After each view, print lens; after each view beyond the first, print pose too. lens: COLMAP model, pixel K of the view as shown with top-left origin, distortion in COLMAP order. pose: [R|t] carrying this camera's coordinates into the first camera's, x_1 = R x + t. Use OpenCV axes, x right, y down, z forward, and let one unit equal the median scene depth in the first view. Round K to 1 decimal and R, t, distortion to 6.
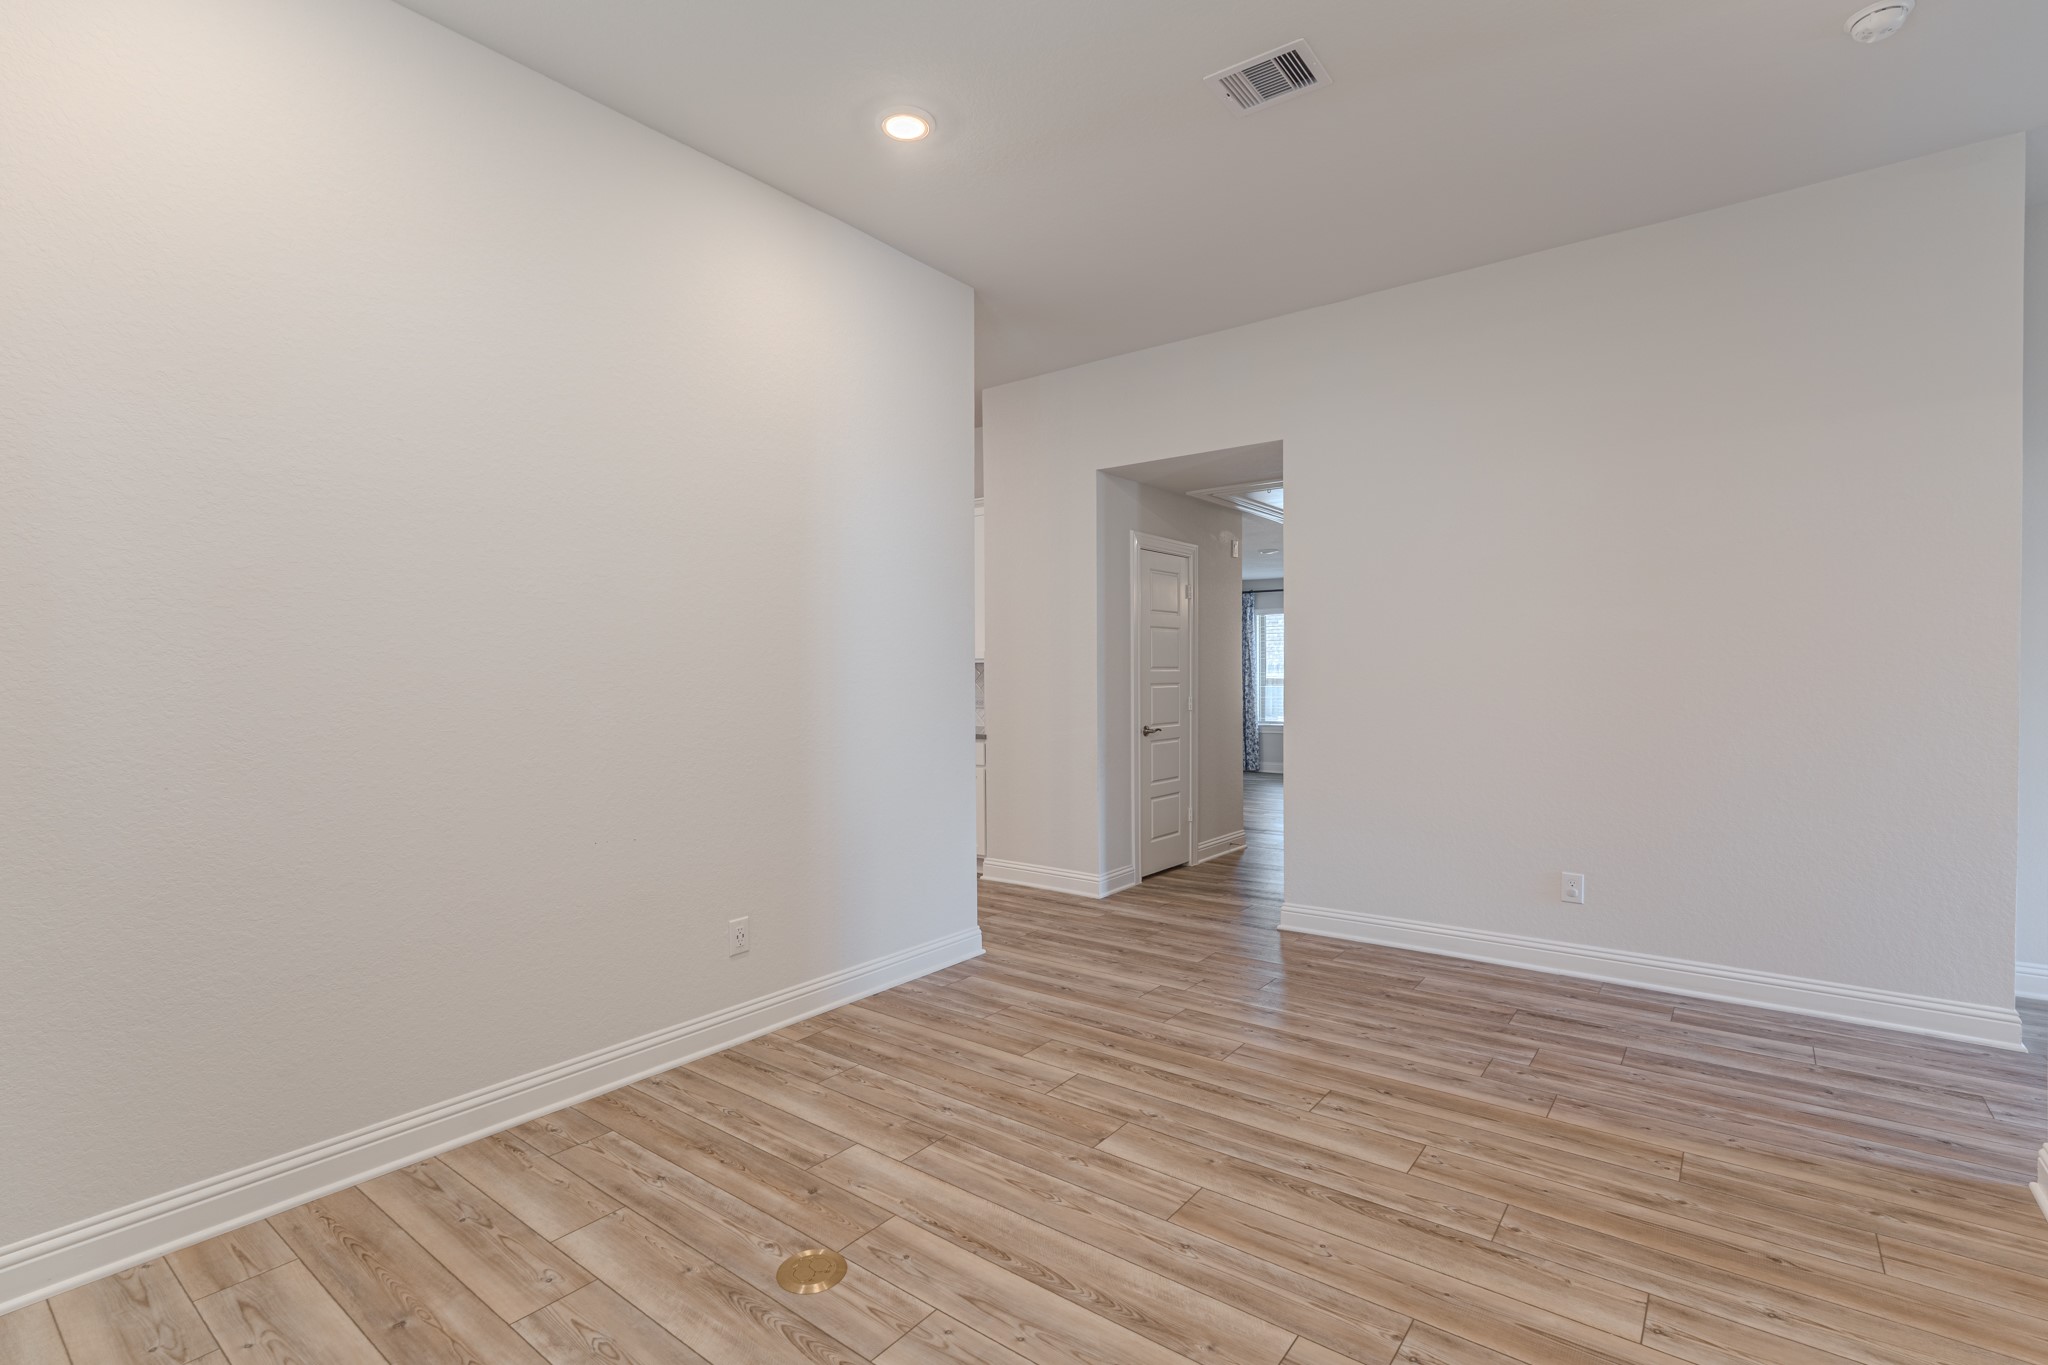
lens RADIAL K [[935.6, 0, 988.8], [0, 935.6, 674.0], [0, 0, 1]] dist [-0.001361, 0.000154]
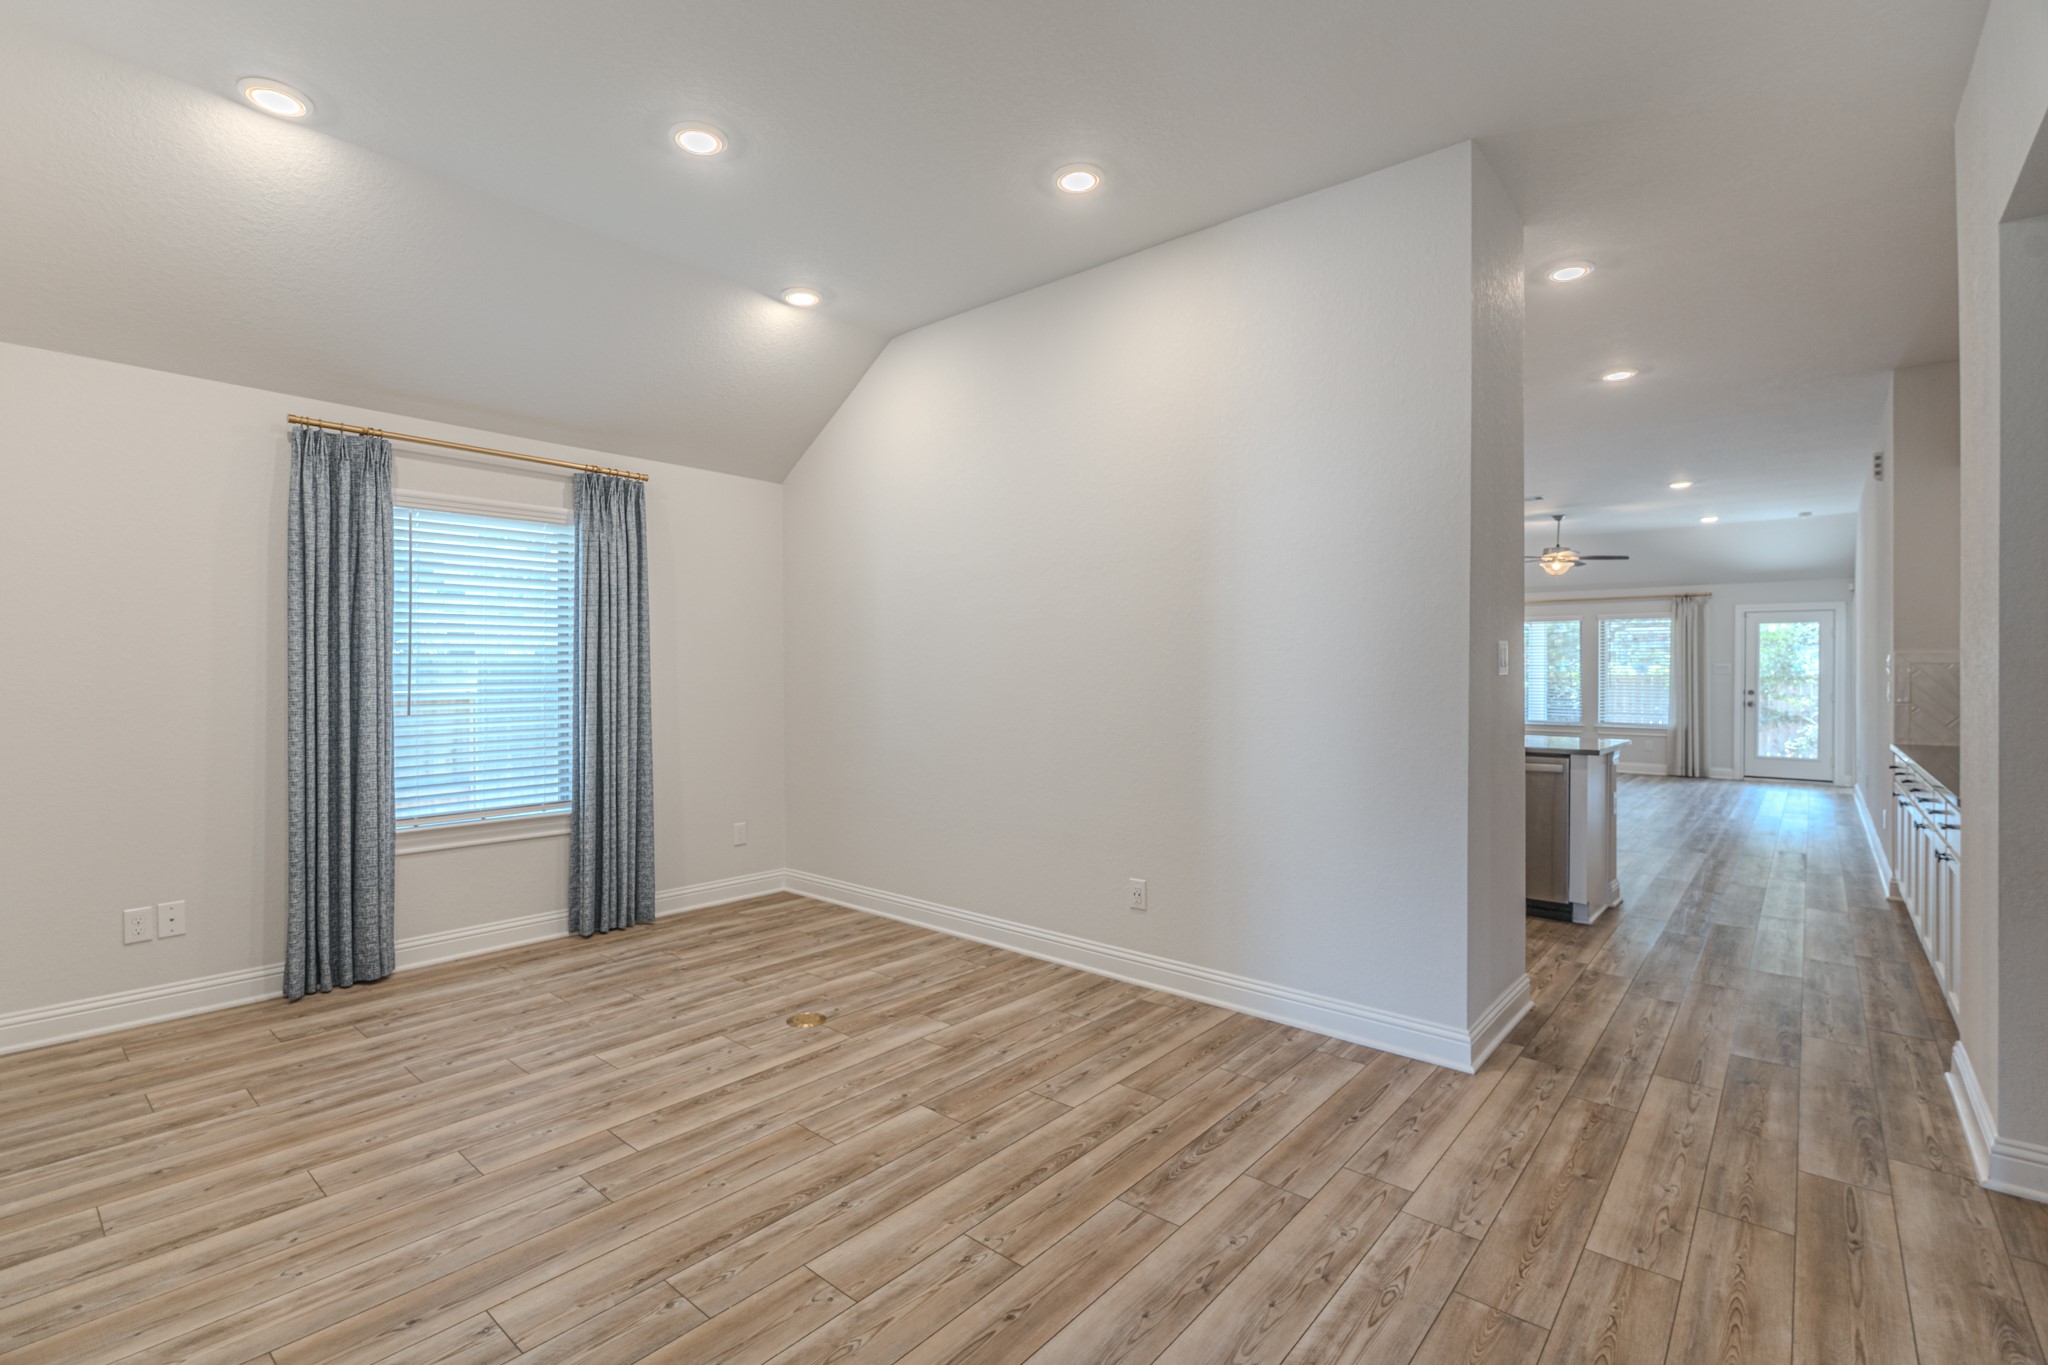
lens RADIAL K [[935.6, 0, 988.8], [0, 935.6, 674.0], [0, 0, 1]] dist [-0.001361, 0.000154]
pose [[-0.052963, 0.006558, -0.998575, 1.027968], [-0.003359, 0.999972, 0.006746, -0.008255], [0.998591, 0.003711, -0.052939, 0.969046]]
